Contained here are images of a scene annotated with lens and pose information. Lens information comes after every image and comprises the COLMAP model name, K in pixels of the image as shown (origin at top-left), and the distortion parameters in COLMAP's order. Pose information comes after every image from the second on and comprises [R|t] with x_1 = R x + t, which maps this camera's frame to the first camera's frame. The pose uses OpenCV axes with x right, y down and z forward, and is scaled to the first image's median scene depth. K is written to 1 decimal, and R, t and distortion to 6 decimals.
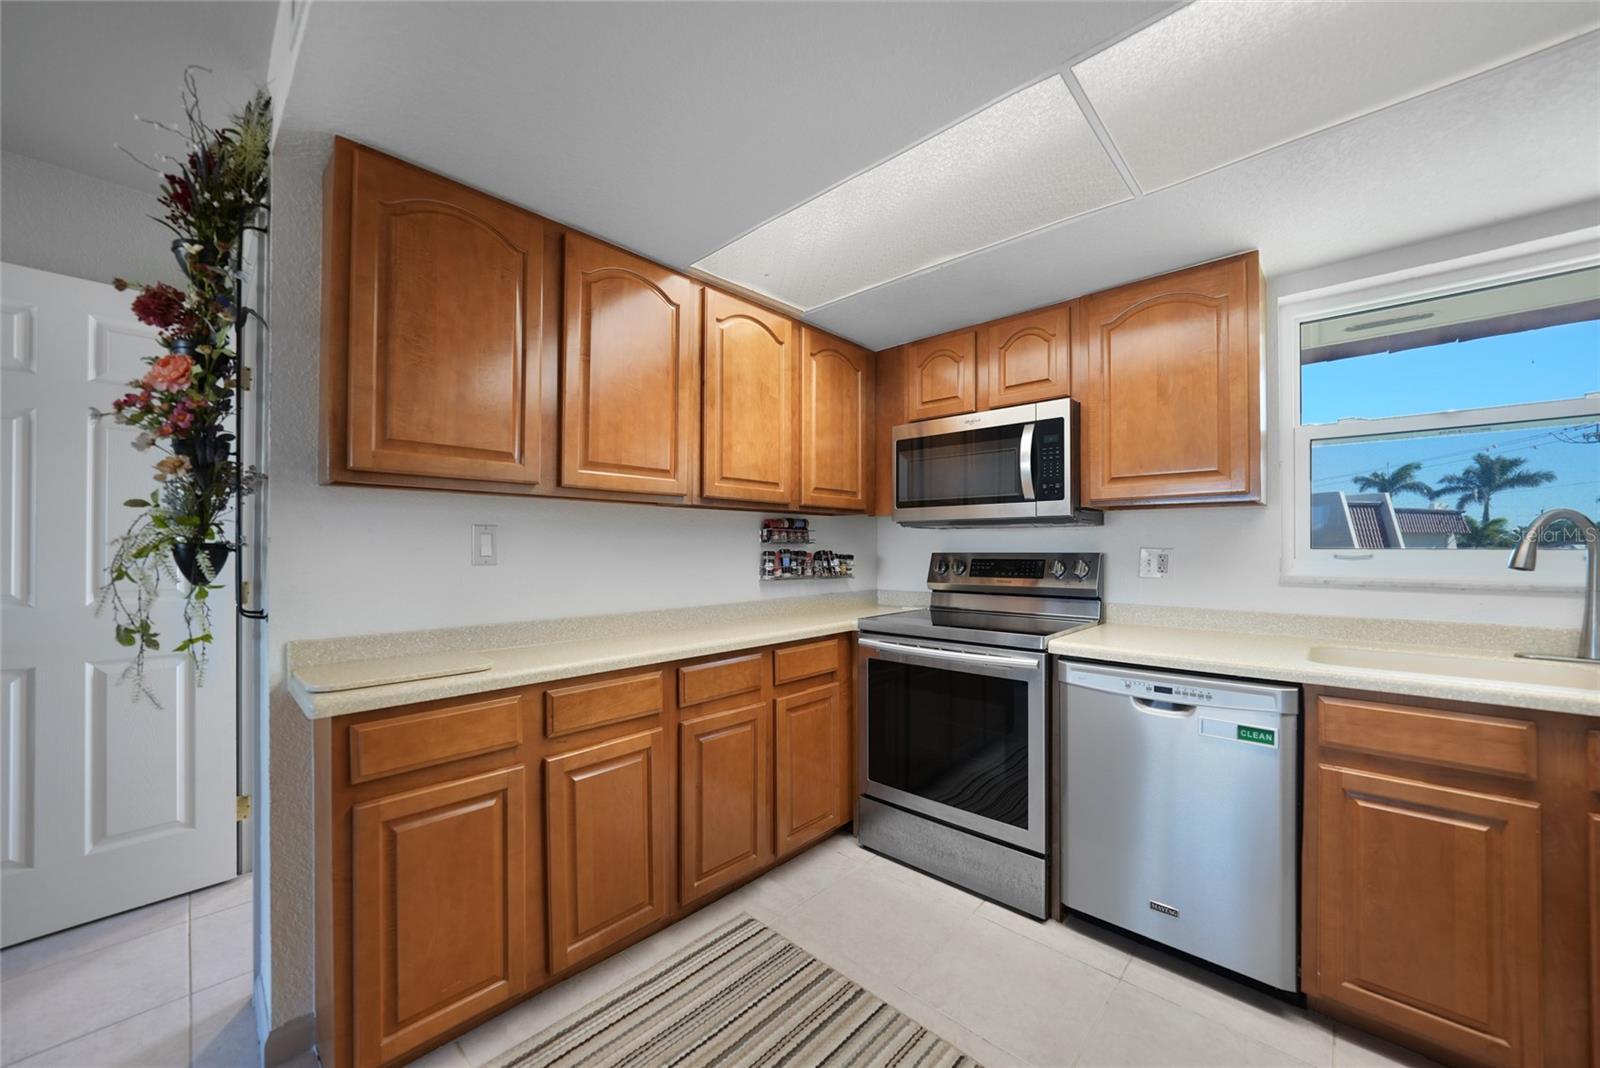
lens RADIAL K [[617.8, 0, 787.1], [0, 617.8, 538.6], [0, 0, 1]] dist [-0.006516, 0.000212]
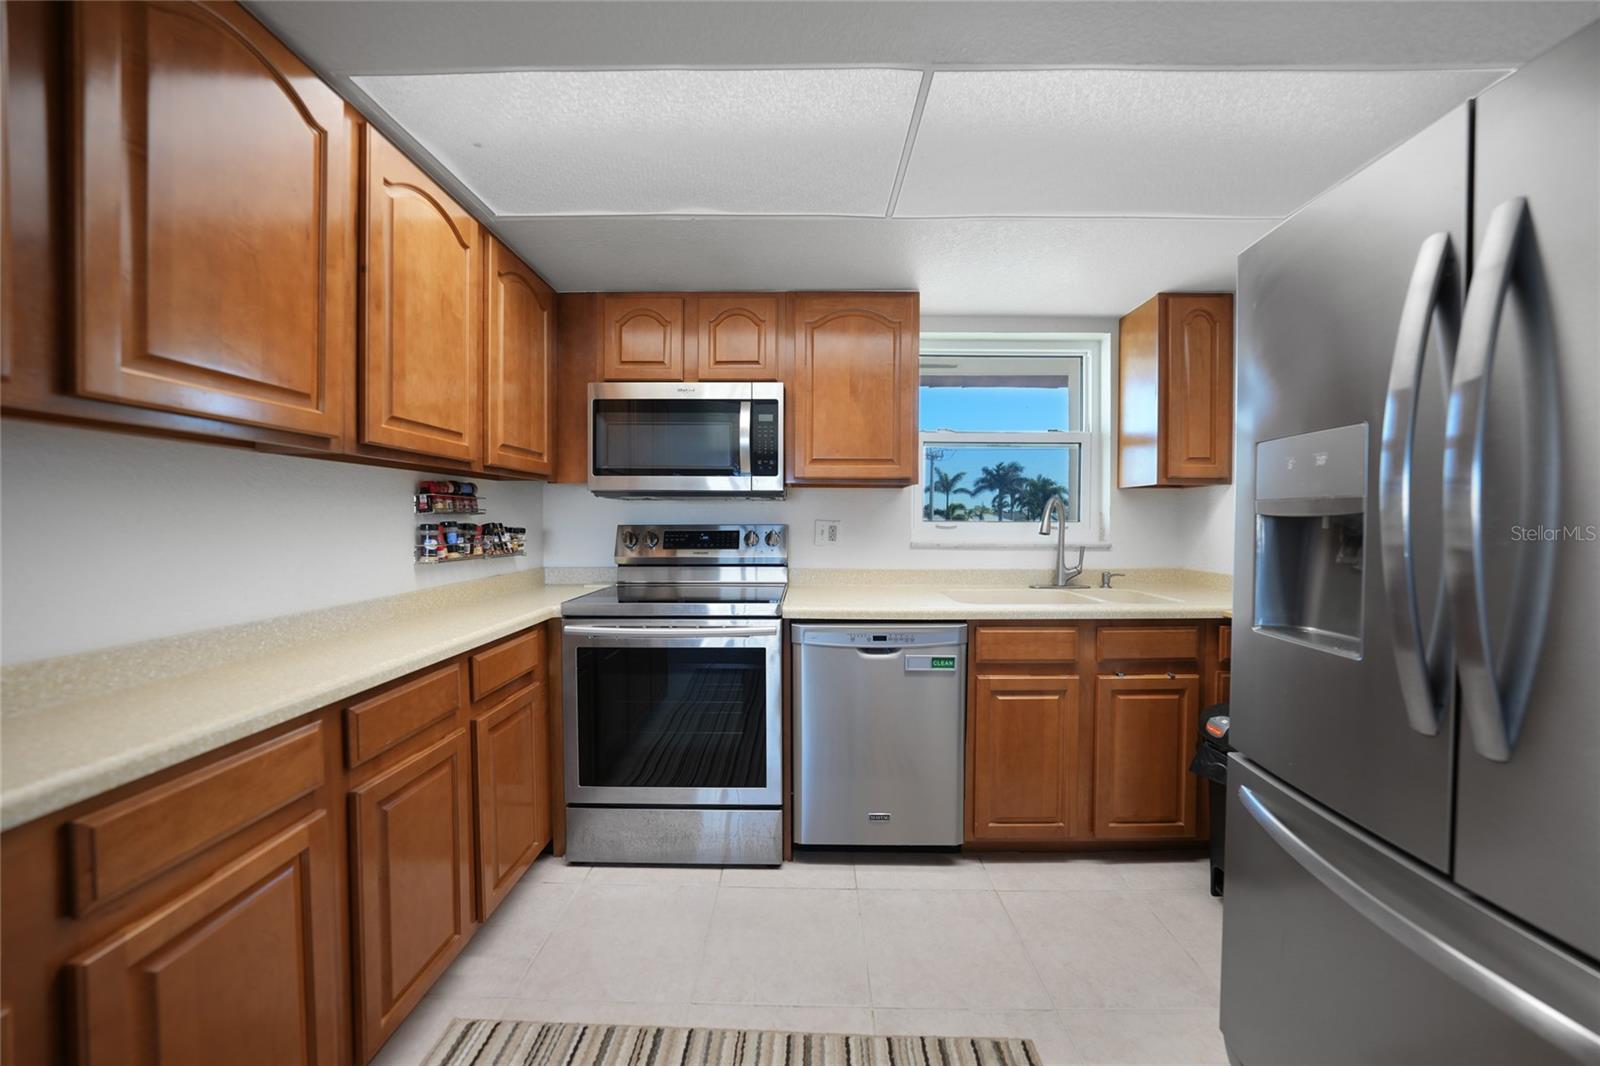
lens RADIAL K [[577.5, 0, 828.1], [0, 577.5, 527.5], [0, 0, 1]] dist [-0.023307, 0.006152]
pose [[0.723795, -0.007649, 0.689973, -0.206524], [-0.012263, 0.999638, 0.023945, 0.002688], [-0.689906, -0.025793, 0.723439, 0.223328]]
